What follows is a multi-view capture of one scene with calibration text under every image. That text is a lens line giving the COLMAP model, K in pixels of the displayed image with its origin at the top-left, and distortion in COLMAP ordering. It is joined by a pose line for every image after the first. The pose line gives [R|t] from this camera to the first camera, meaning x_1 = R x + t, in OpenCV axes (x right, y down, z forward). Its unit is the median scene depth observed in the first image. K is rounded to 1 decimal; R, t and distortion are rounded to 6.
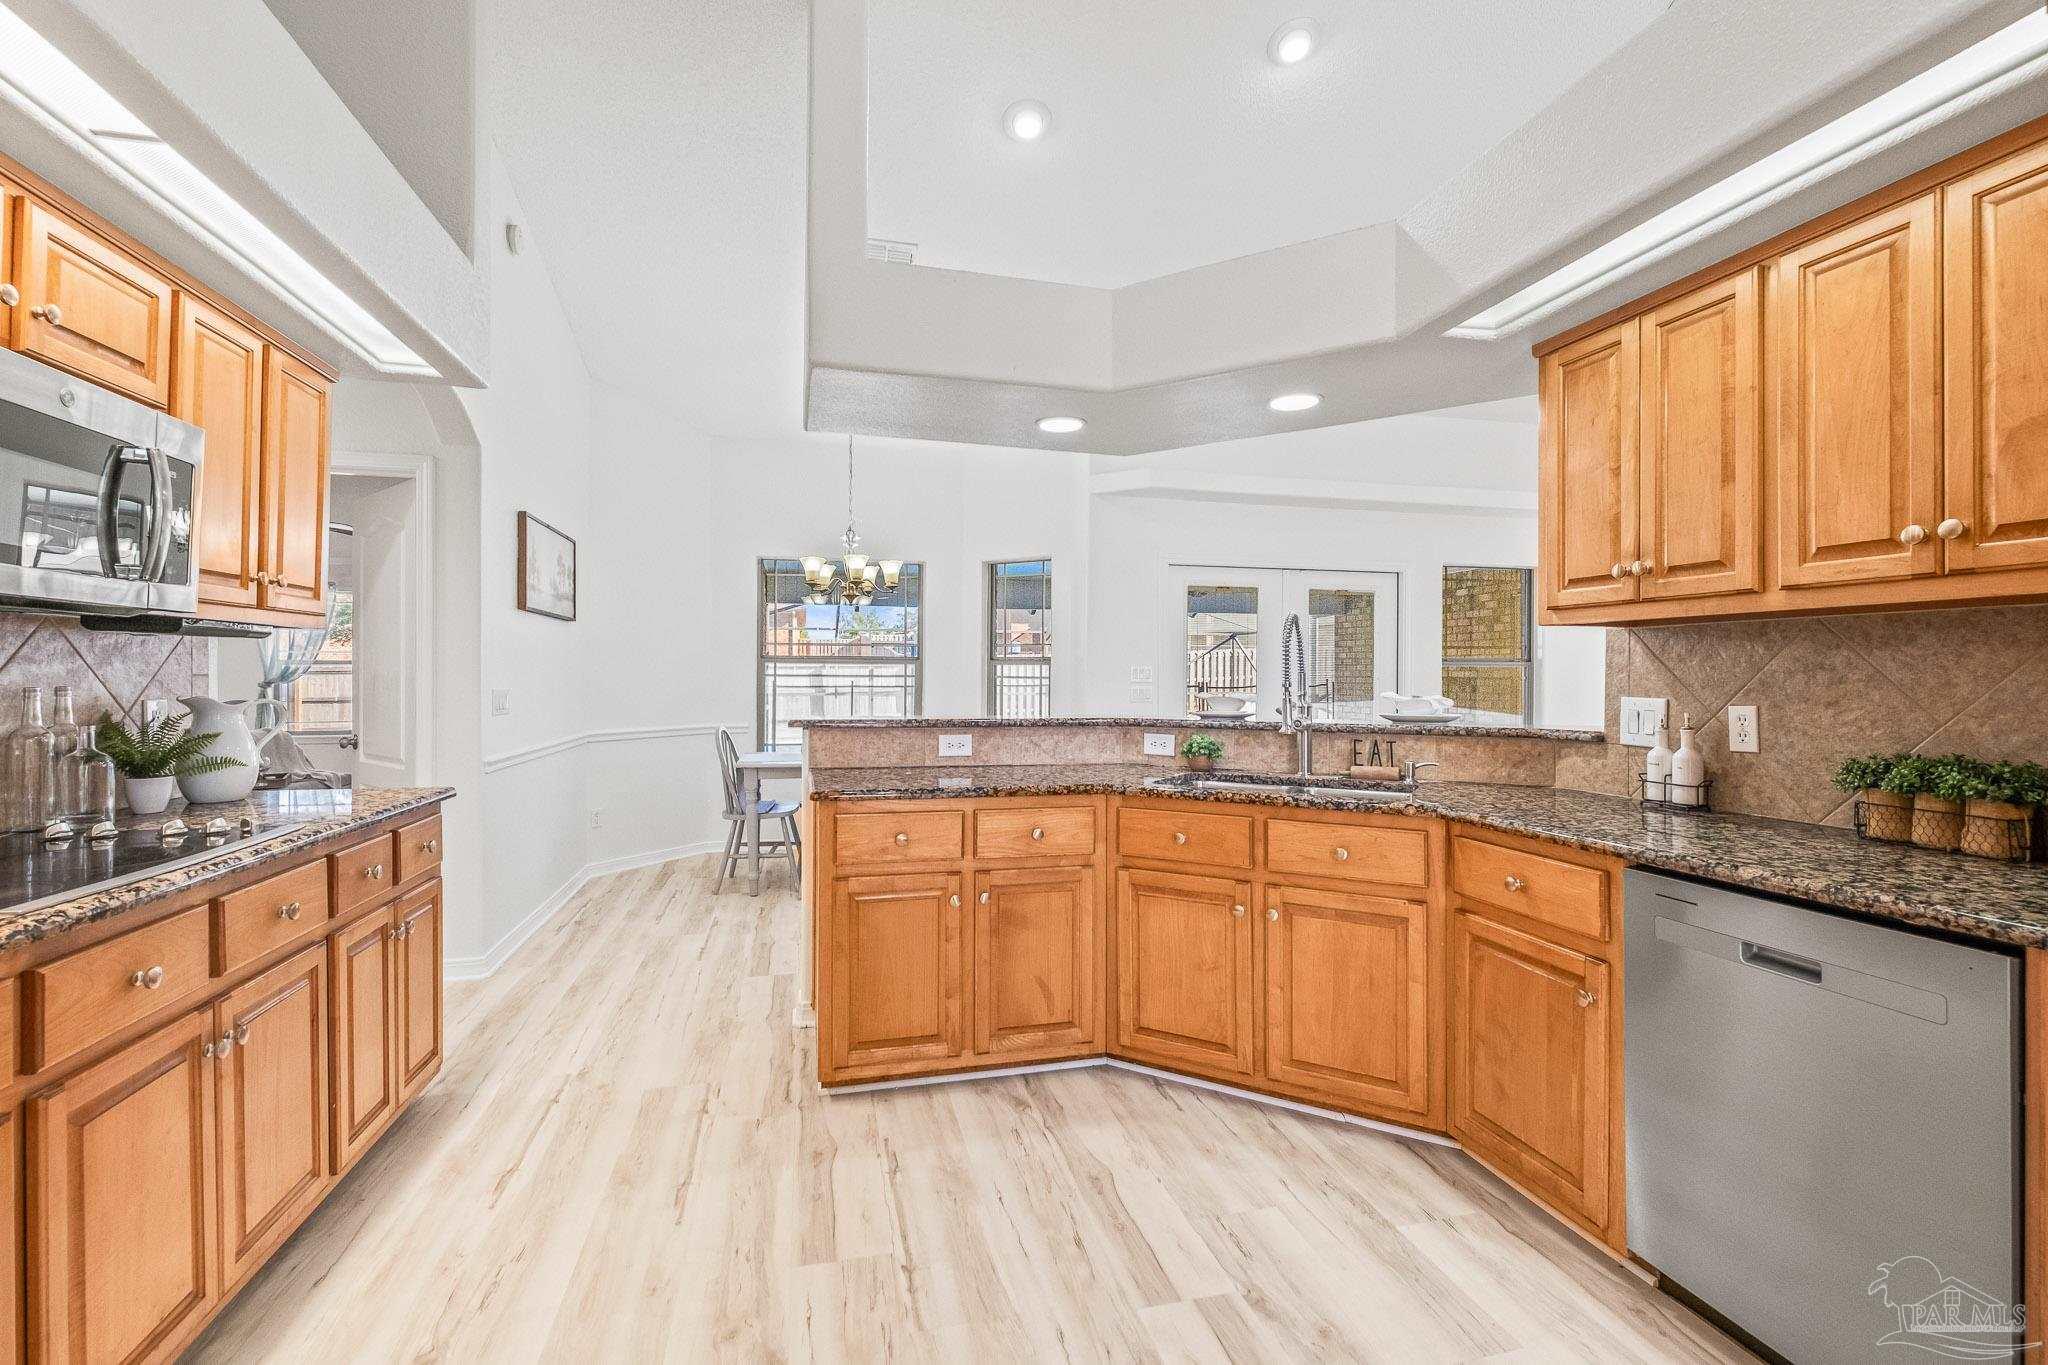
lens RADIAL K [[883.6, 0, 1024.9], [0, 883.6, 672.4], [0, 0, 1]] dist [0.000354, -0.005415]
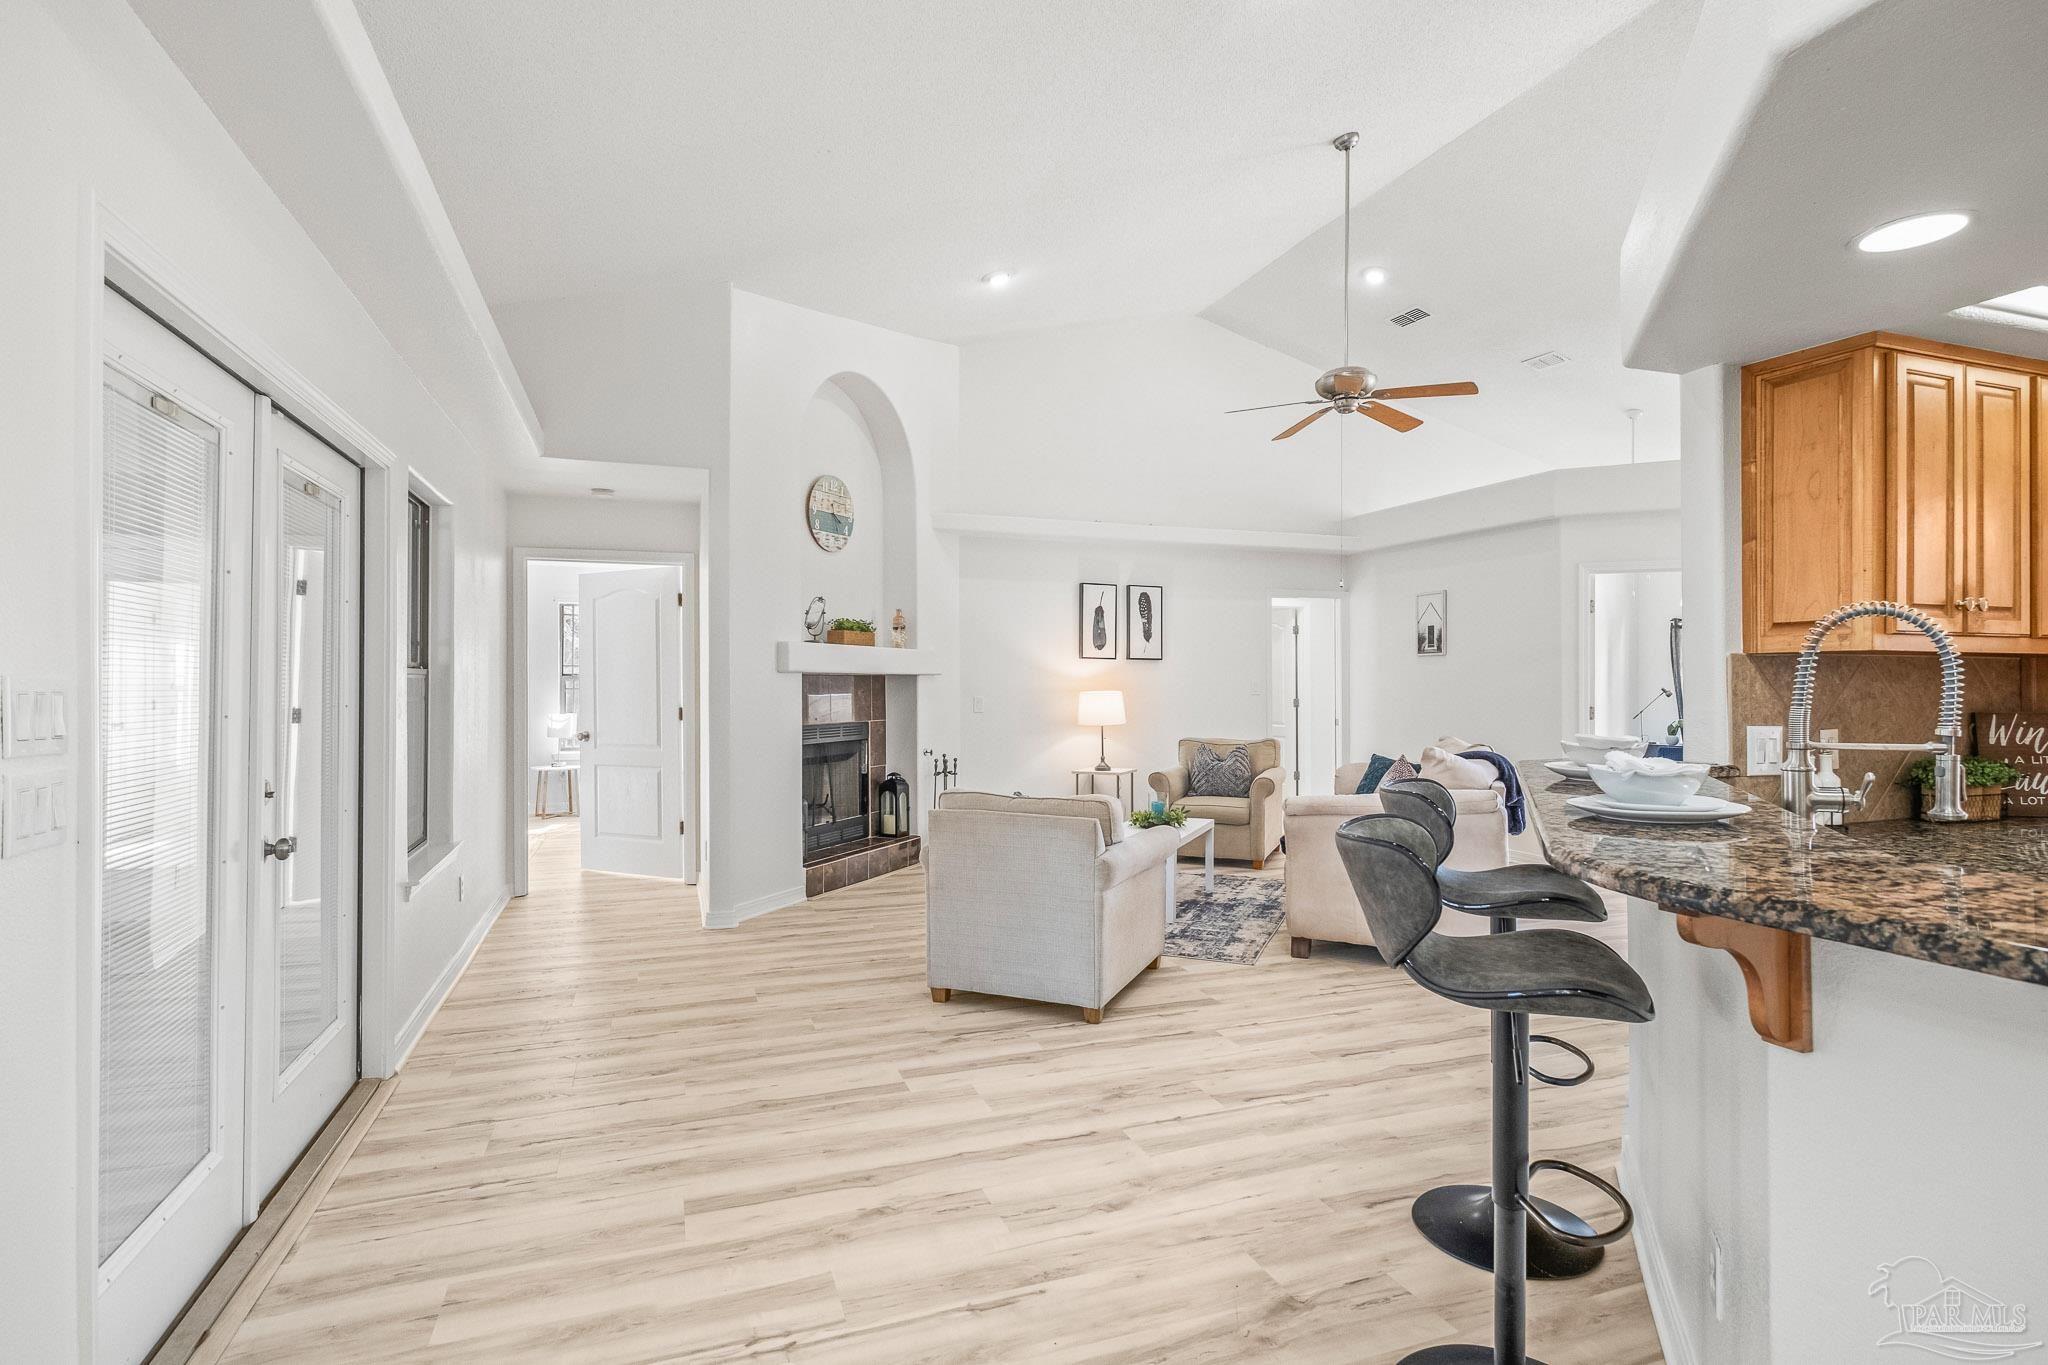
lens RADIAL K [[1024.1, 0, 1020.4], [0, 1024.1, 682.3], [0, 0, 1]] dist [0.002291, 0.000887]
pose [[-0.116349, -0.003604, 0.993202, -0.332471], [-0.004161, 0.999986, 0.003141, -0.020199], [-0.993200, -0.003767, -0.116362, 1.919969]]
